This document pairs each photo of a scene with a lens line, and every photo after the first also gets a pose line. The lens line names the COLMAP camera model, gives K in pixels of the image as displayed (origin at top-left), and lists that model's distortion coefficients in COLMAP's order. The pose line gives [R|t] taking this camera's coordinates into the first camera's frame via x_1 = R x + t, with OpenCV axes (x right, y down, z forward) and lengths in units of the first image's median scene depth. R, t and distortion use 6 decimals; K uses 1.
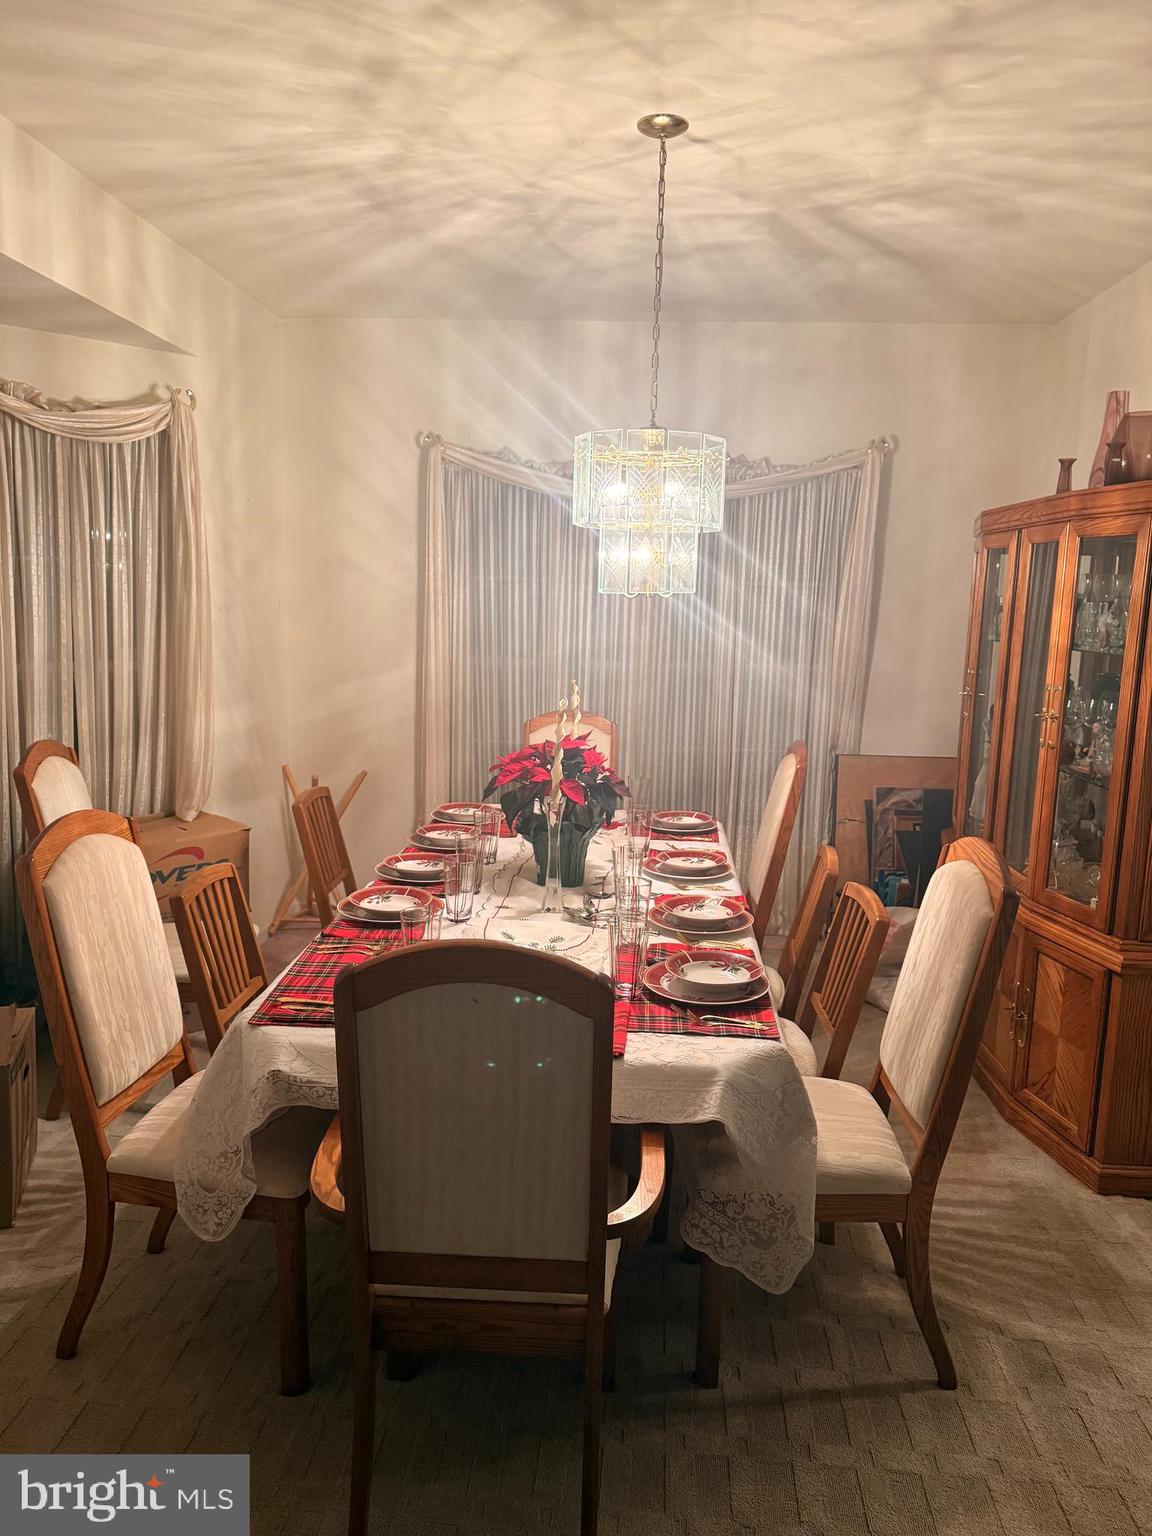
lens RADIAL K [[1069.7, 0, 576.0], [0, 1069.7, 768.0], [0, 0, 1]] dist [0.077423, -0.099410]
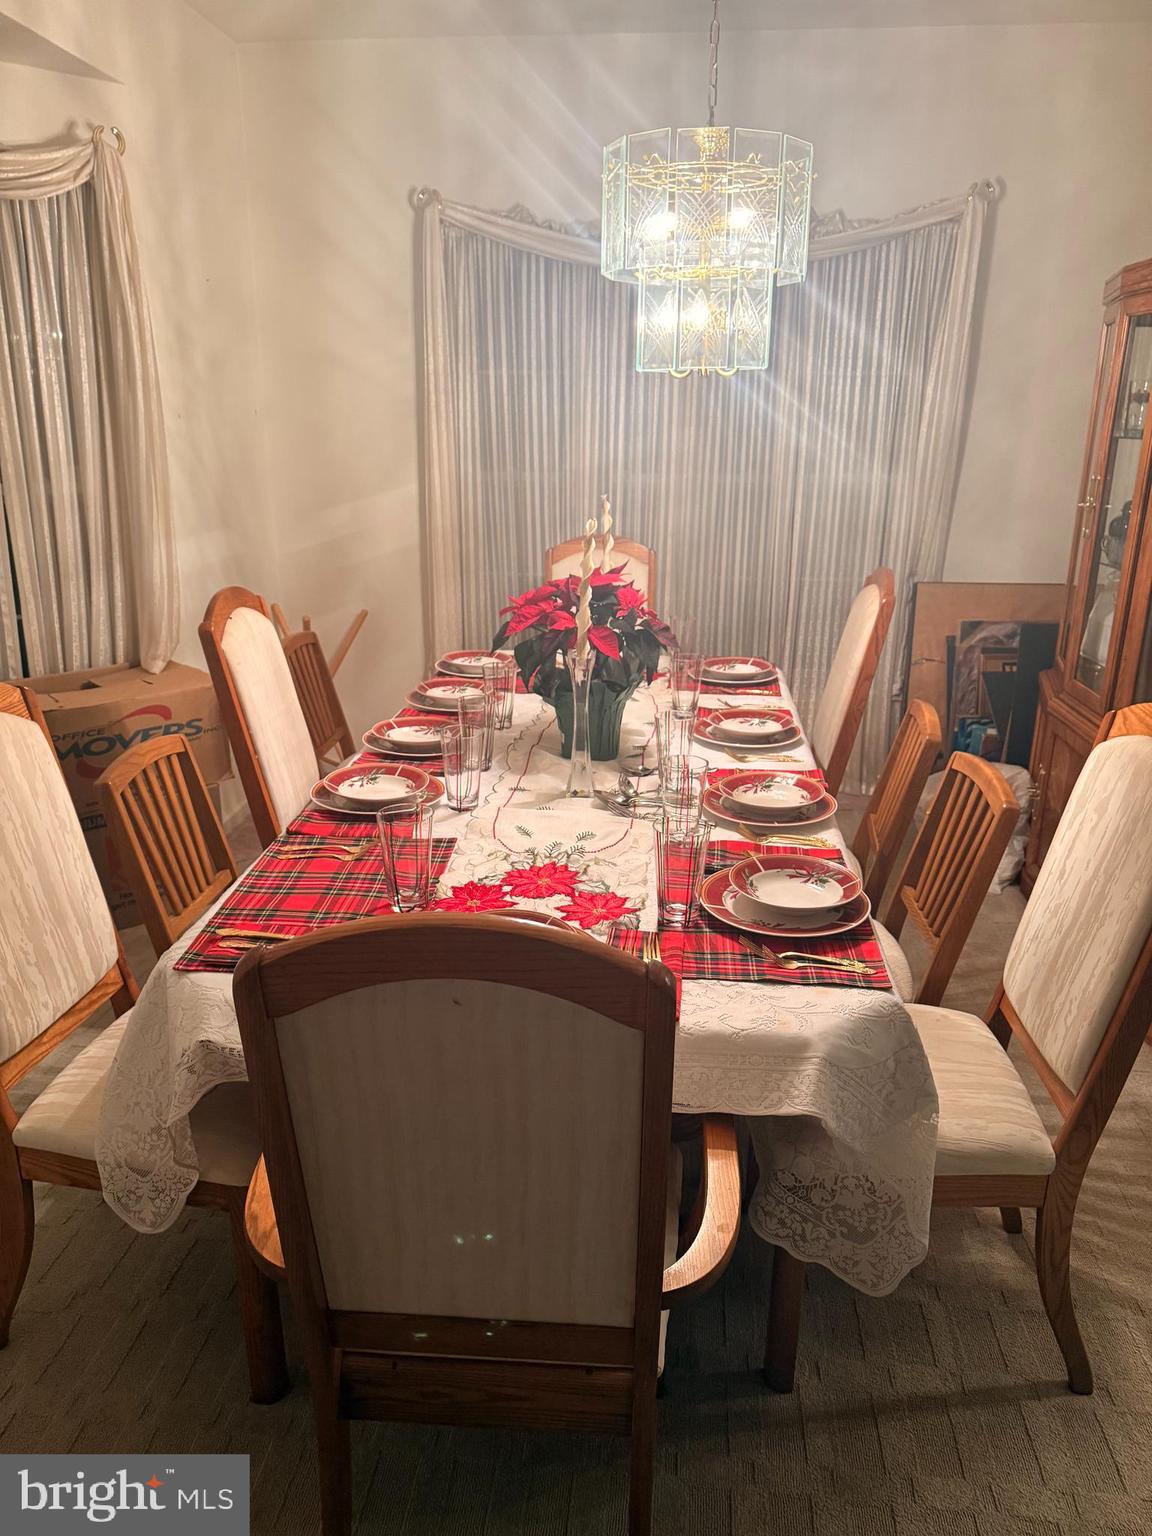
lens RADIAL K [[1069.7, 0, 576.0], [0, 1069.7, 768.0], [0, 0, 1]] dist [0.077423, -0.099410]
pose [[0.999532, -0.008590, -0.029372, -0.001712], [0.013150, 0.987223, 0.158804, -0.011685], [0.027633, -0.159116, 0.986873, 0.215855]]
